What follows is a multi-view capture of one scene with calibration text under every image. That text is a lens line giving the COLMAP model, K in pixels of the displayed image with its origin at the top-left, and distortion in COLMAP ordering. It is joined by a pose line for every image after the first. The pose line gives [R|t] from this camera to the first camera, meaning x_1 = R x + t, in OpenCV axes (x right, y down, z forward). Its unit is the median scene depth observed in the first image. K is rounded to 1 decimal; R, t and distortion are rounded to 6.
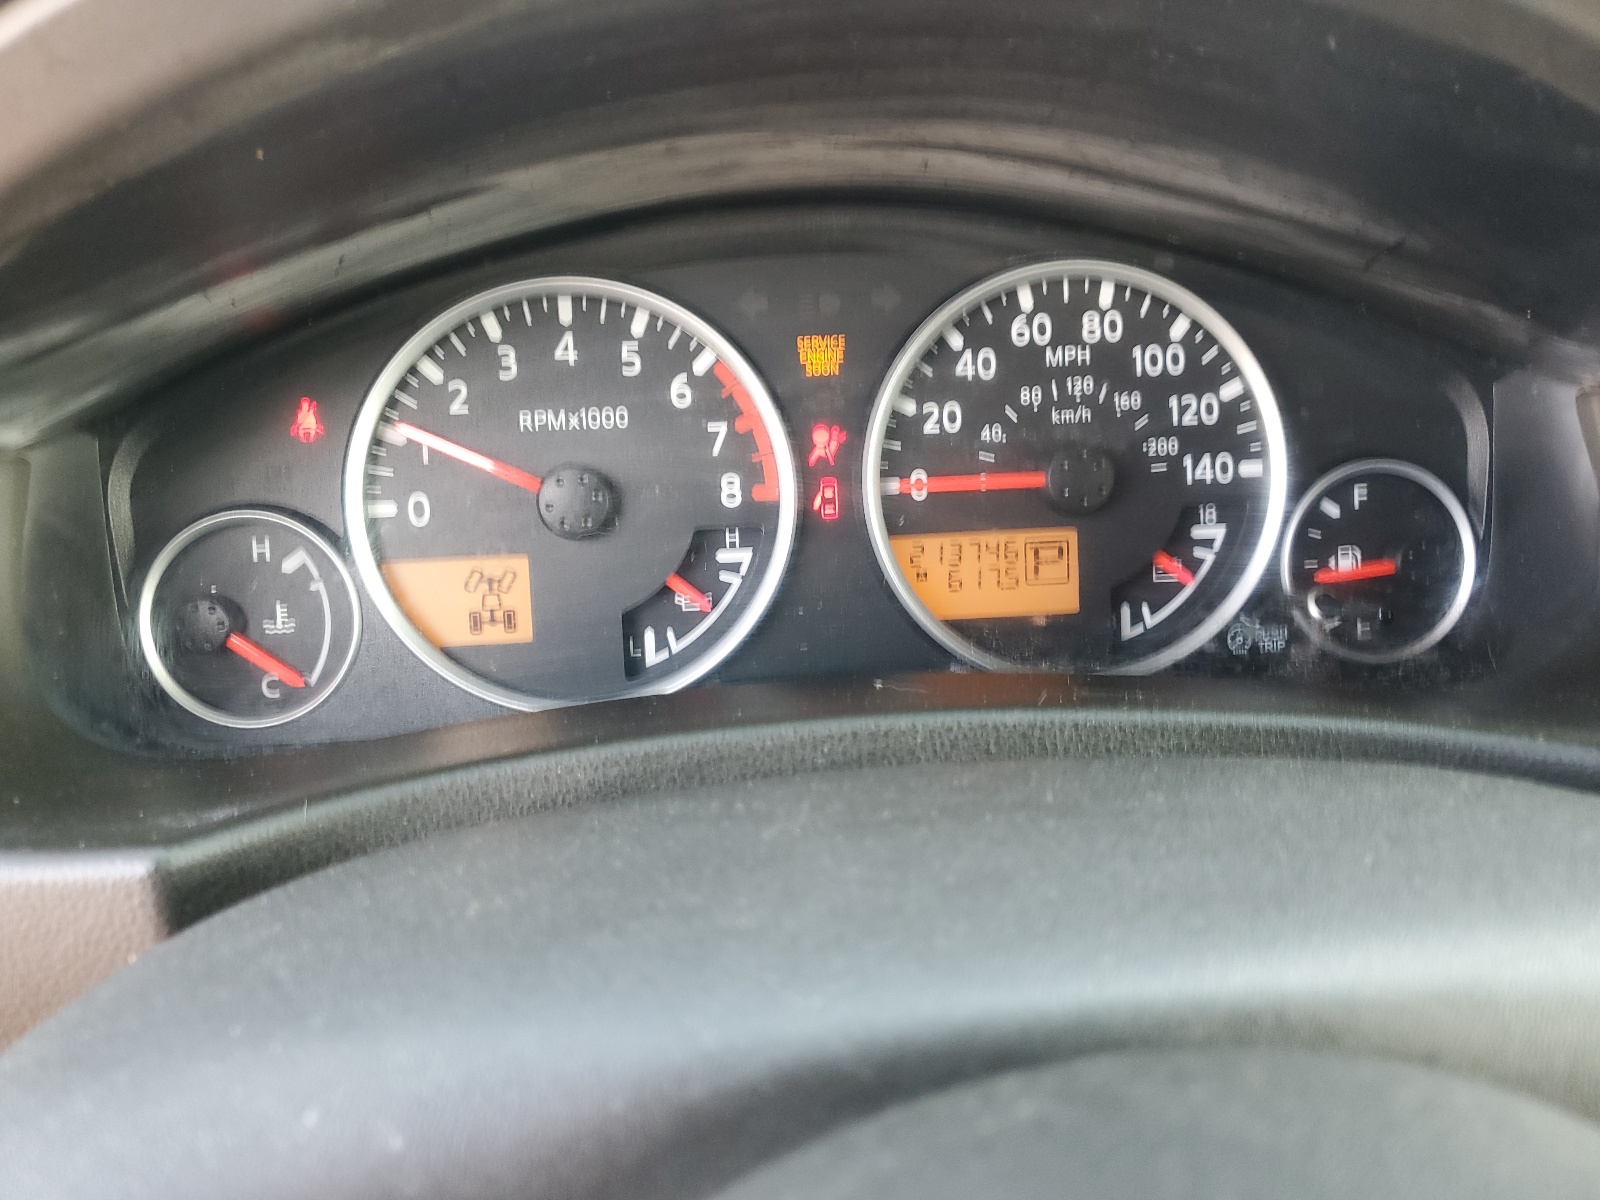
lens RADIAL K [[1219.3, 0, 798.7], [0, 1219.3, 599.9], [0, 0, 1]] dist [0.001592, 0.000326]
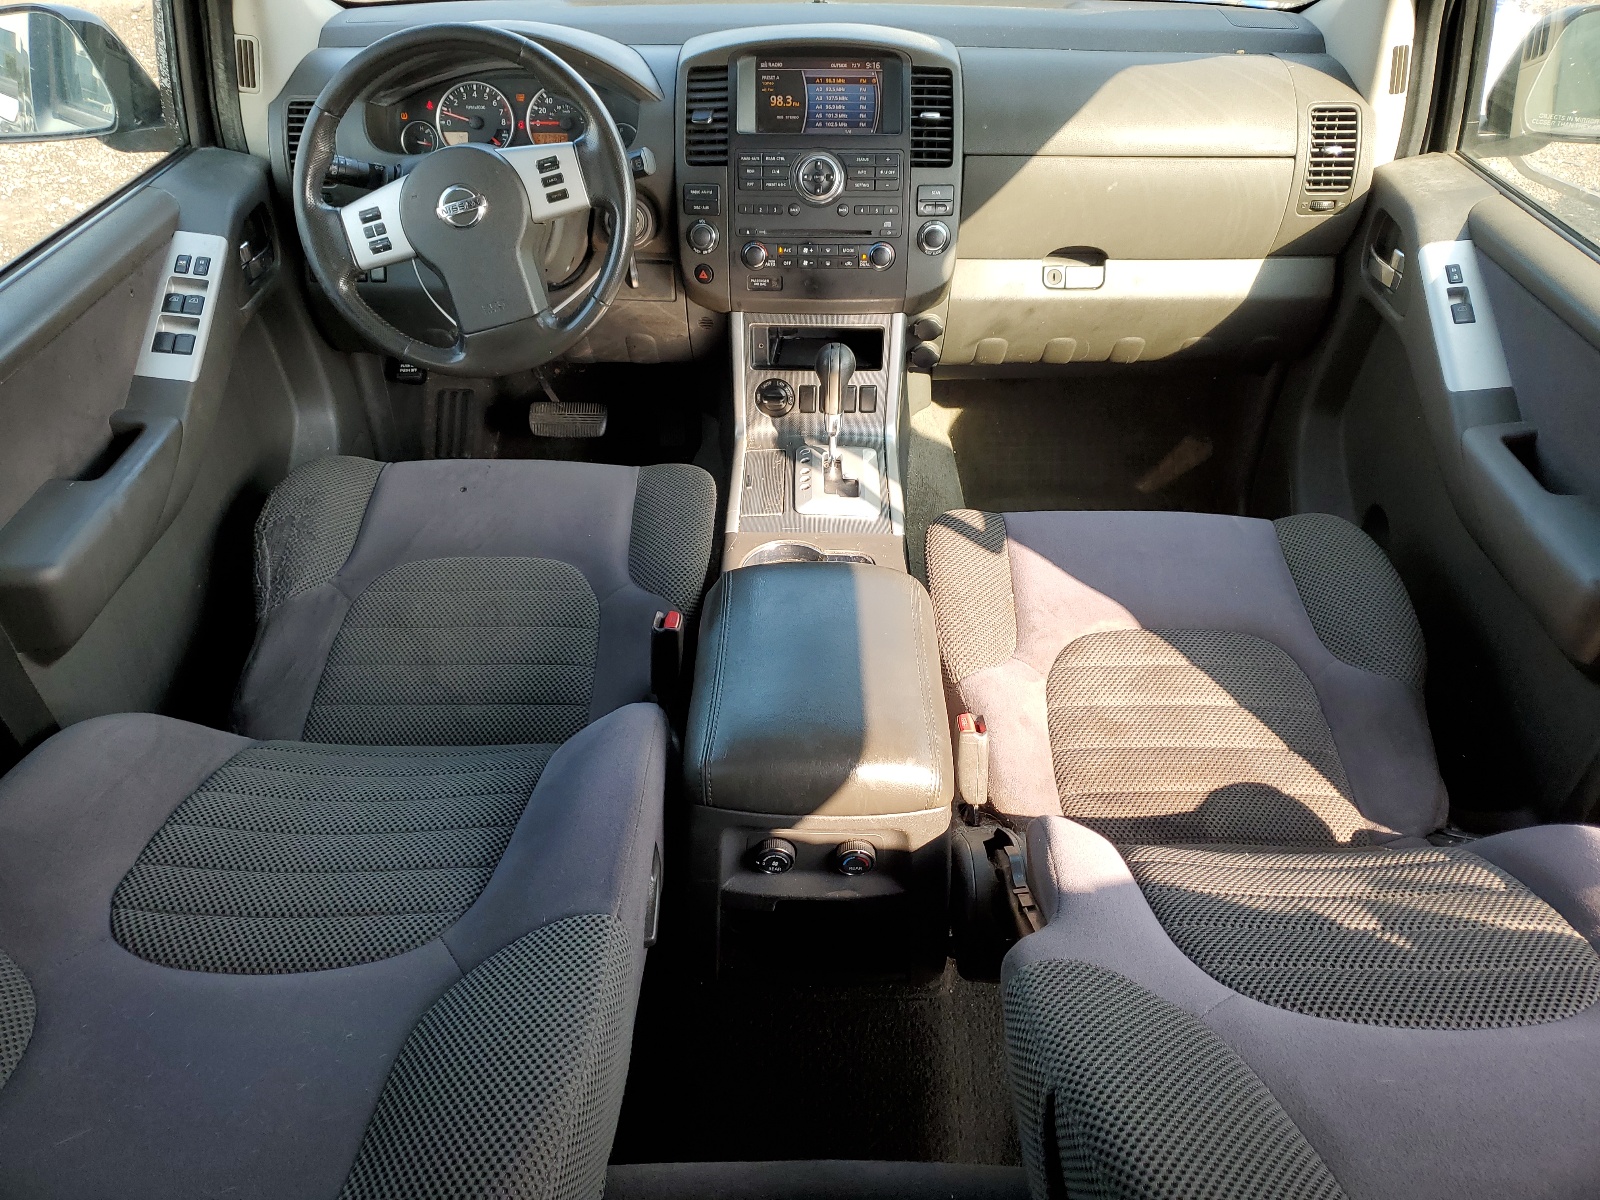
lens RADIAL K [[1219.3, 0, 801.2], [0, 1219.3, 598.8], [0, 0, 1]] dist [0.001592, 0.000326]
pose [[0.992958, 0.075212, -0.091528, 1.982848], [-0.059980, 0.985443, 0.159071, 1.094712], [0.102160, -0.152461, 0.983015, -4.702257]]
